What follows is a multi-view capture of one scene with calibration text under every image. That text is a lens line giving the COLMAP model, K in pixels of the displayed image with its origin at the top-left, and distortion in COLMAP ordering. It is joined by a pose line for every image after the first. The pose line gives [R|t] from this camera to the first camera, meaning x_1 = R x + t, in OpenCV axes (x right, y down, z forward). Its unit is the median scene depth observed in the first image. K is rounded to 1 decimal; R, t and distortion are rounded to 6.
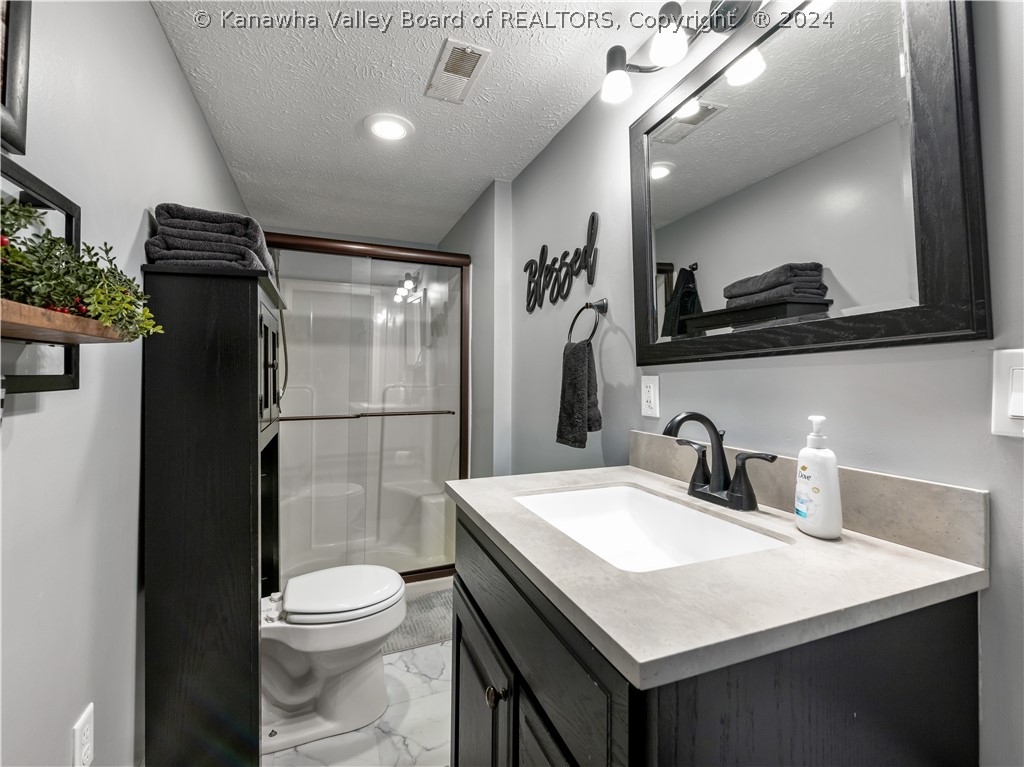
lens RADIAL K [[459.9, 0, 513.7], [0, 459.9, 380.7], [0, 0, 1]] dist [0.002748, -0.000364]
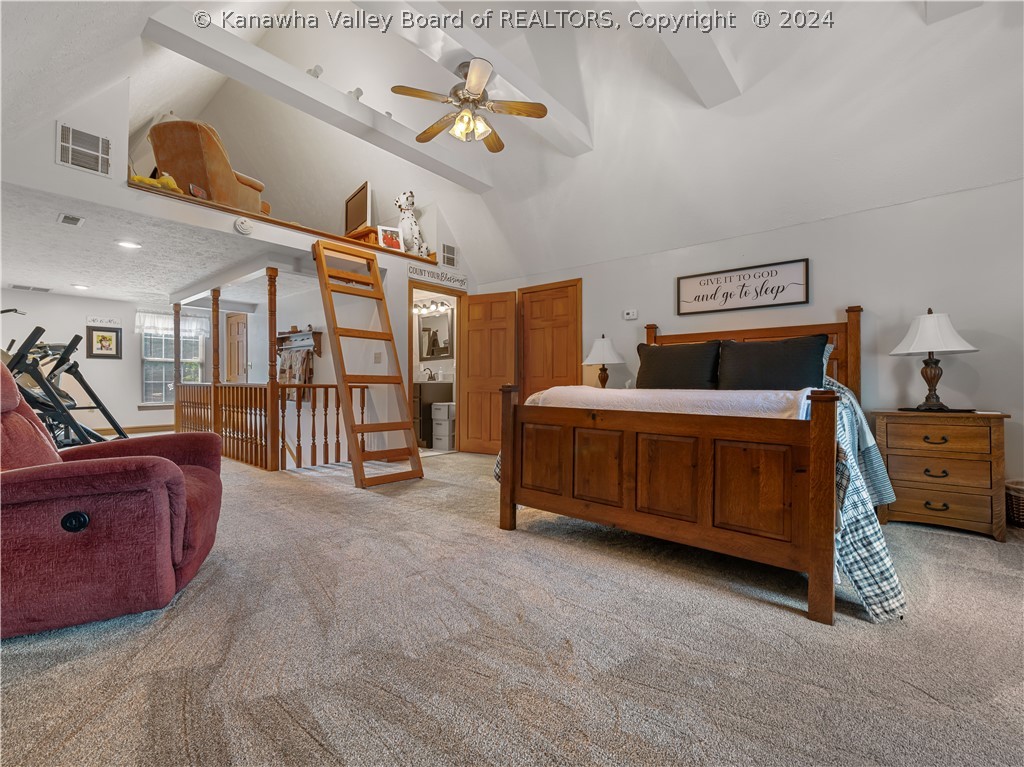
lens RADIAL K [[459.9, 0, 511.9], [0, 459.9, 383.0], [0, 0, 1]] dist [0.002748, -0.000364]
pose [[0.888231, -0.003598, 0.459383, -0.630928], [0.005487, 0.999981, -0.002777, 0.113191], [-0.459365, 0.004987, 0.888234, -2.158562]]
